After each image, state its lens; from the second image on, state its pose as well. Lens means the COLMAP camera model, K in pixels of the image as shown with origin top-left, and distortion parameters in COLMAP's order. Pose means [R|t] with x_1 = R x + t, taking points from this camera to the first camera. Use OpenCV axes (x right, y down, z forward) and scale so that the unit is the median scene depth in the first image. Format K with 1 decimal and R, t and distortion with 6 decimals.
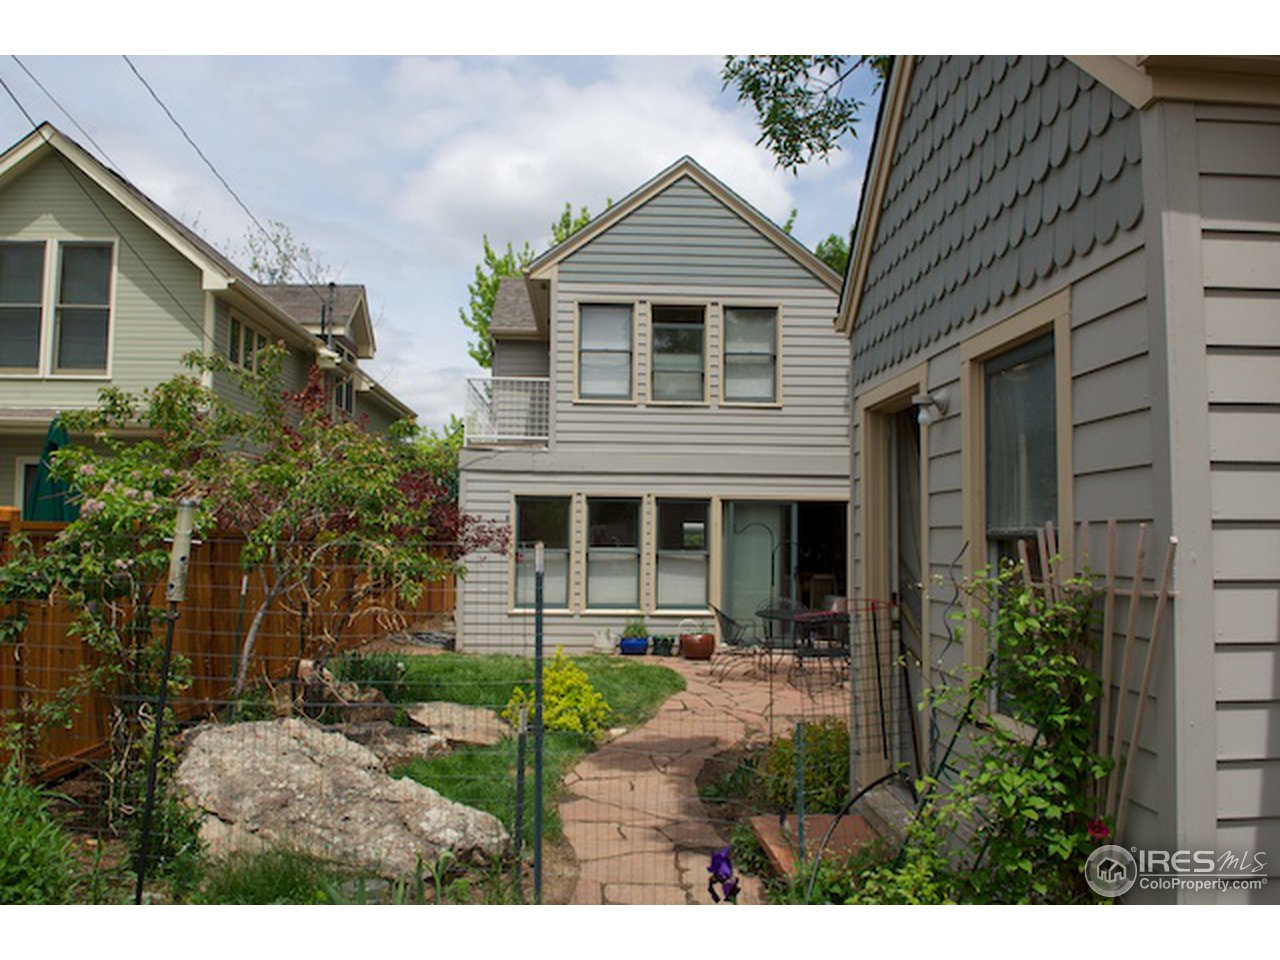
lens RADIAL K [[957.8, 0, 642.8], [0, 957.8, 482.5], [0, 0, 1]] dist [-0.027474, -0.004220]
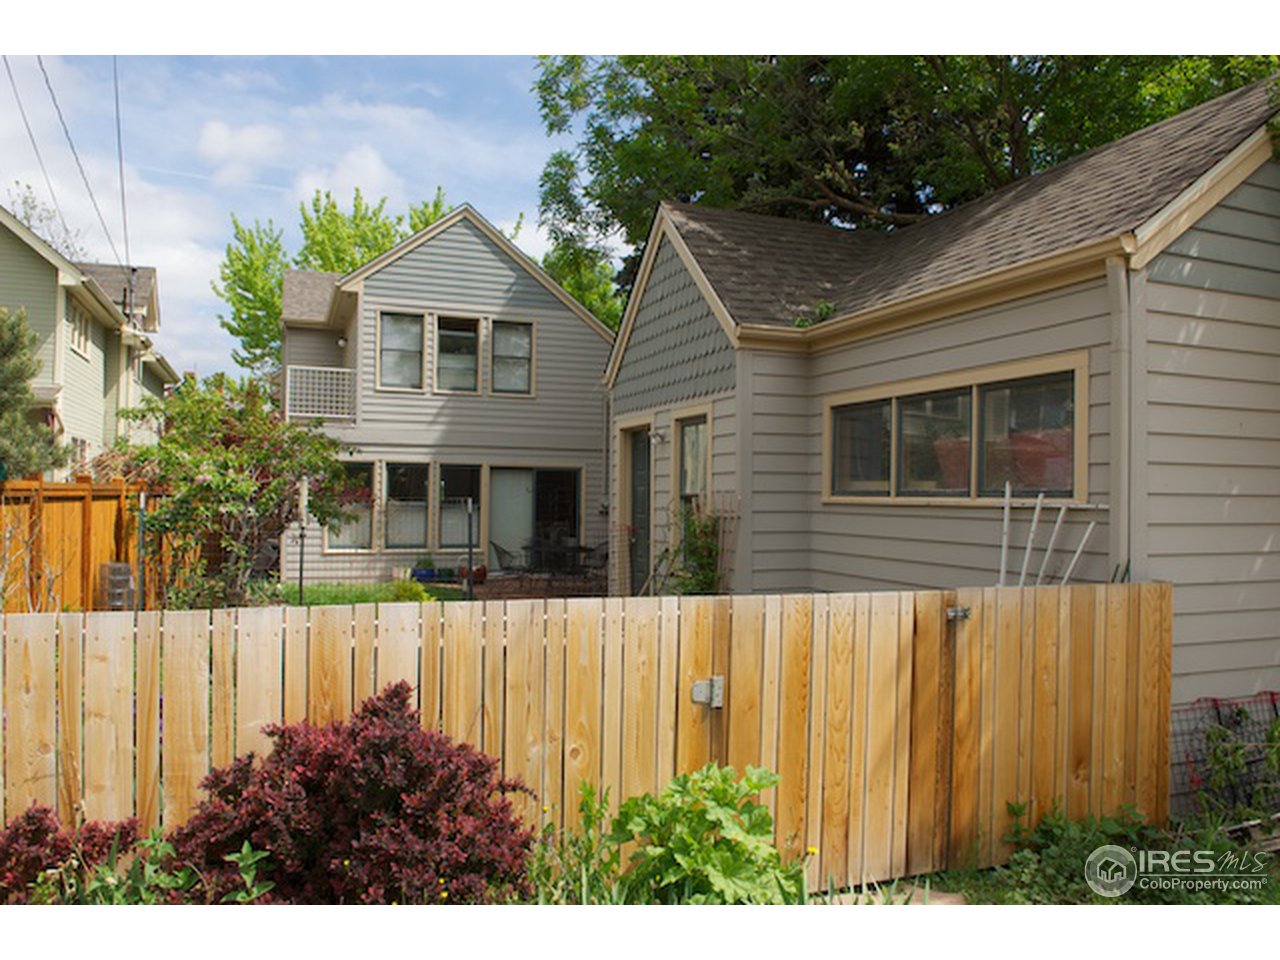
lens RADIAL K [[957.8, 0, 640.8], [0, 957.8, 485.9], [0, 0, 1]] dist [-0.027474, -0.004220]
pose [[0.951744, 0.003909, 0.306868, -0.127286], [-0.019521, 0.998665, 0.047821, -0.022625], [-0.306271, -0.051503, 0.950550, -0.338595]]
